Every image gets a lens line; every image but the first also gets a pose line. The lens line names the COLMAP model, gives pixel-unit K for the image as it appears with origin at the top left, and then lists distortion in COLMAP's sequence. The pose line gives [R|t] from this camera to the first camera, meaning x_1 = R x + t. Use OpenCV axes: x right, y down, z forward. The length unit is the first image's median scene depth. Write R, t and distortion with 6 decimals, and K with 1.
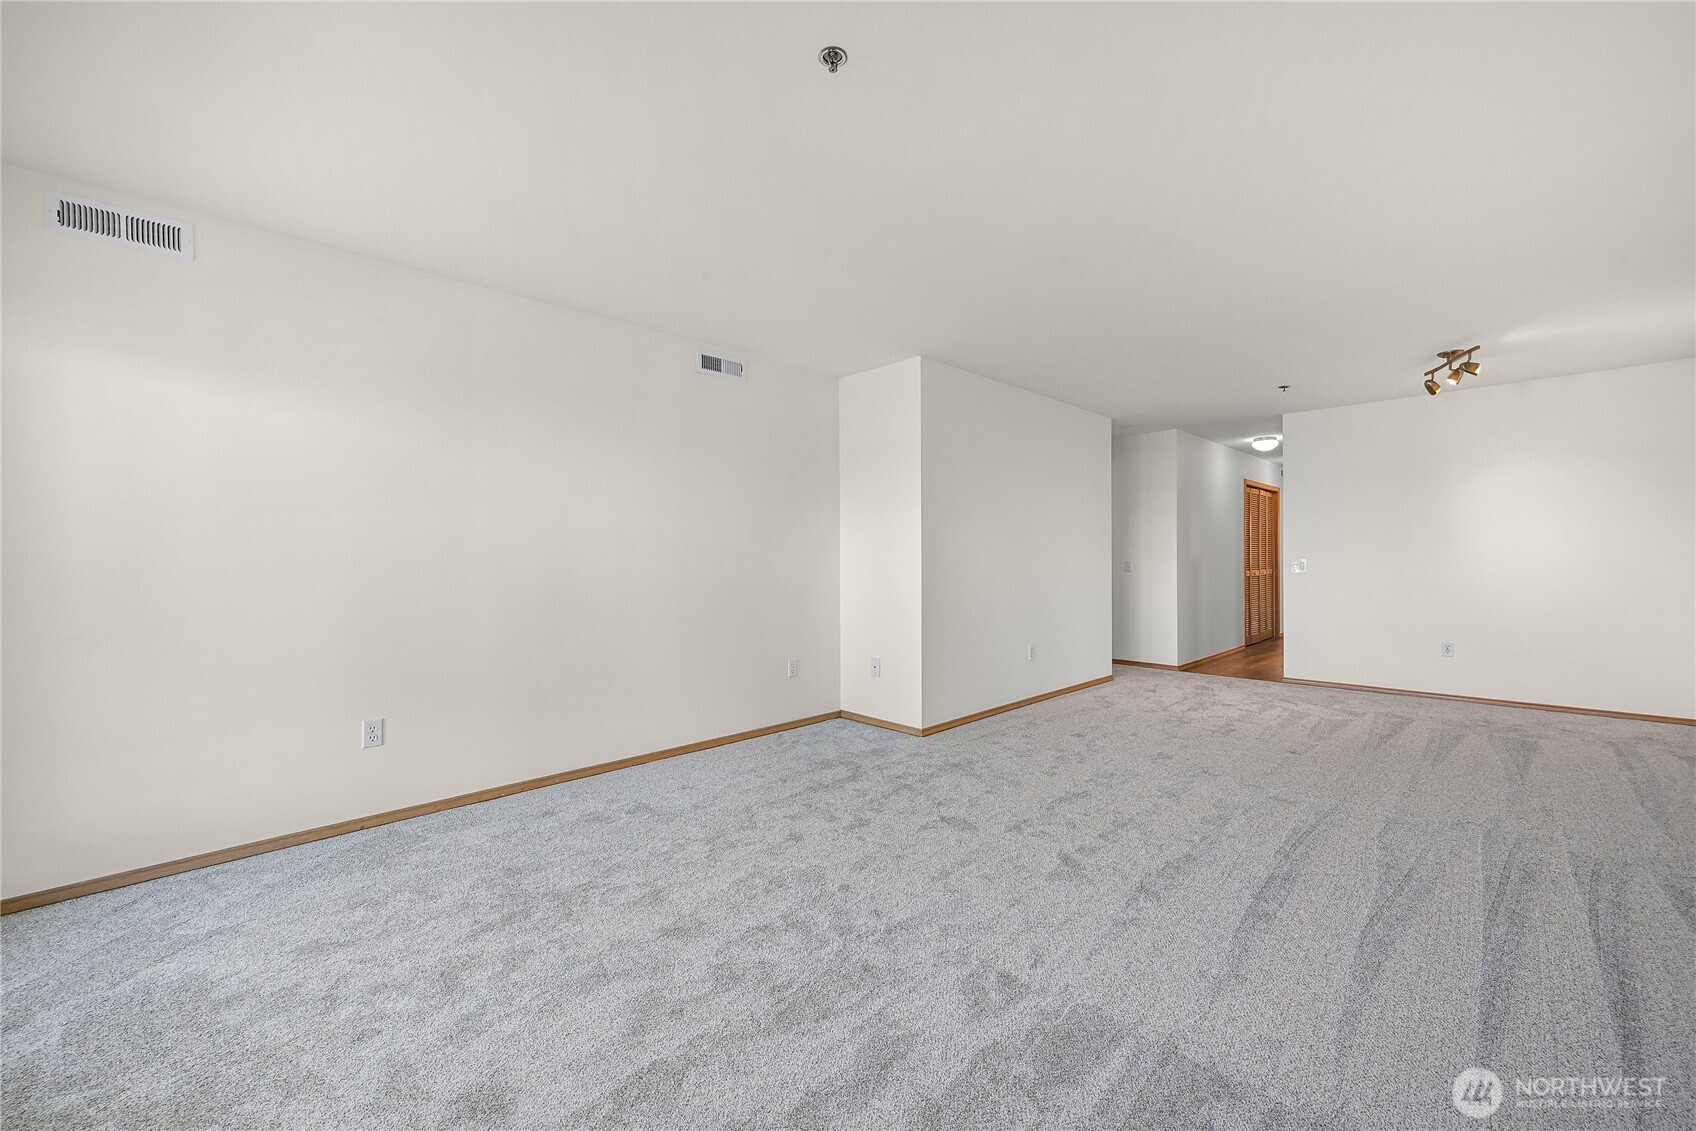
lens RADIAL K [[684.1, 0, 850.6], [0, 684.1, 537.4], [0, 0, 1]] dist [-0.001538, -0.000181]
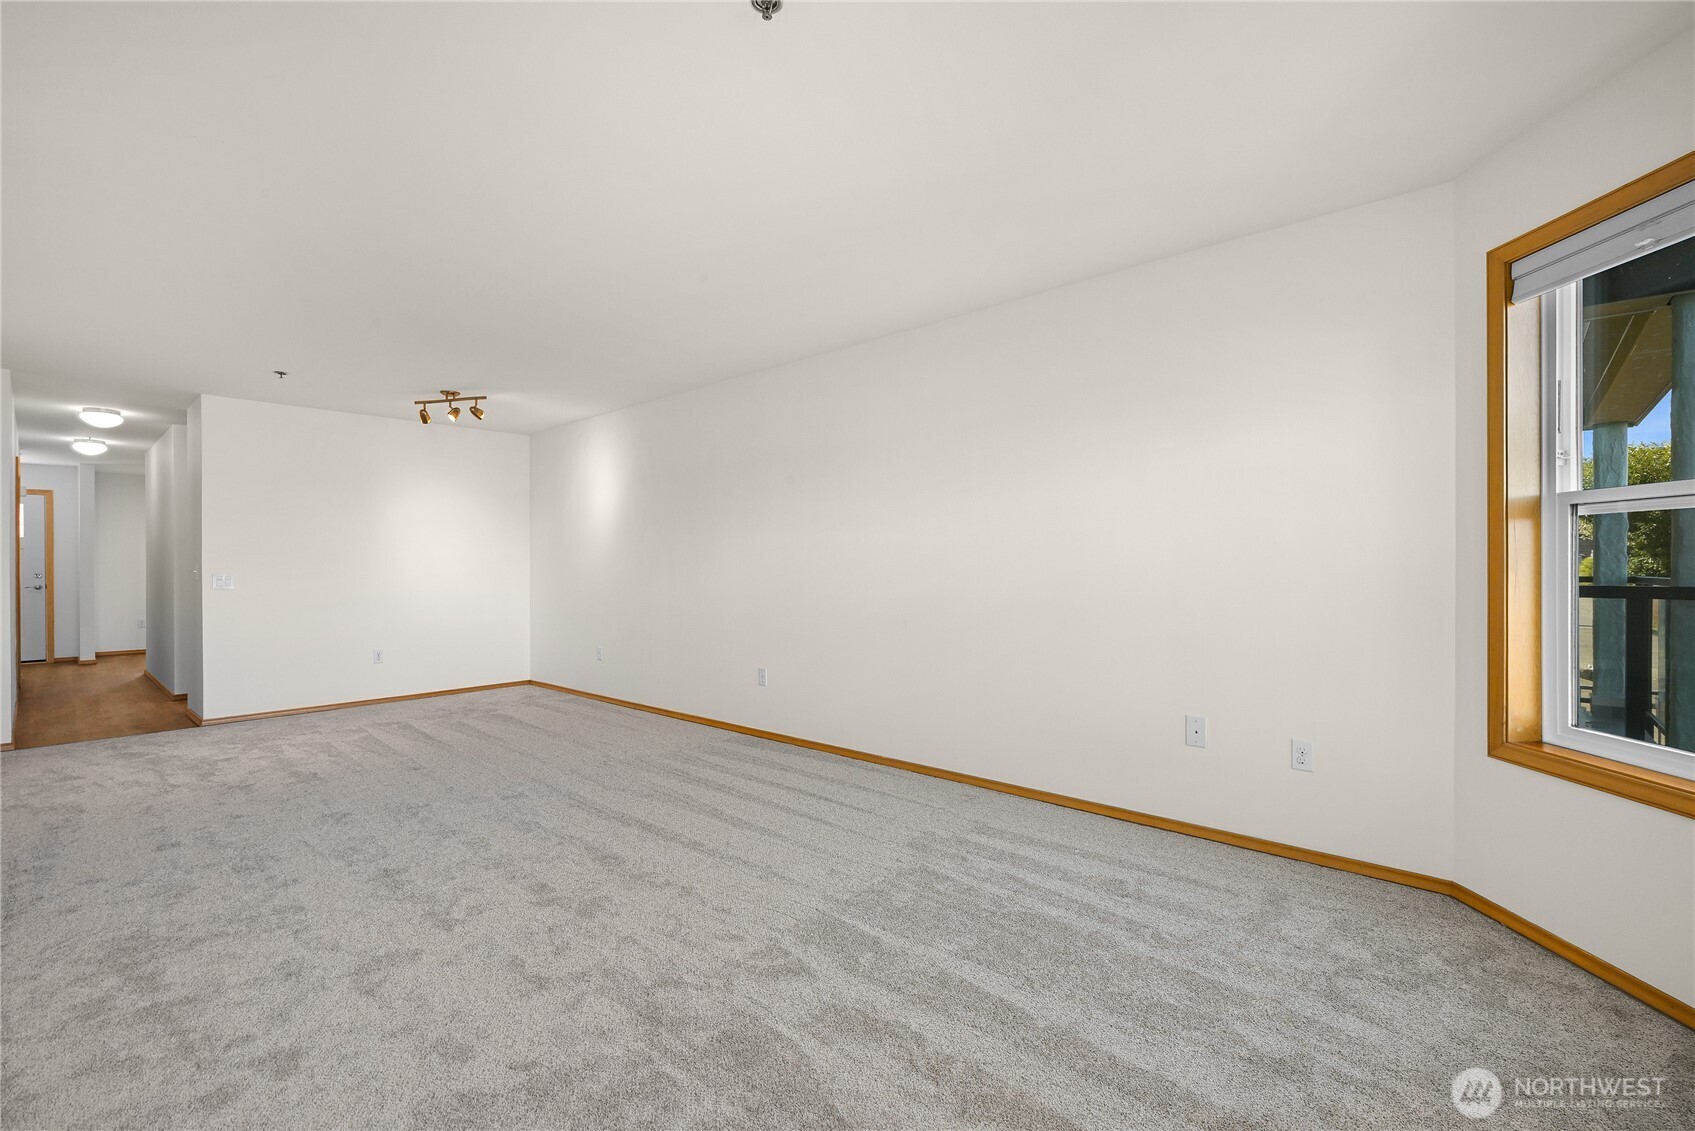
lens RADIAL K [[756.6, 0, 847.5], [0, 756.6, 565.5], [0, 0, 1]] dist [0.000822, 0.000091]
pose [[-0.081201, 0.006672, 0.996675, -0.441760], [-0.025443, 0.999638, -0.008765, 0.014552], [-0.996373, -0.026070, -0.081002, 0.432761]]
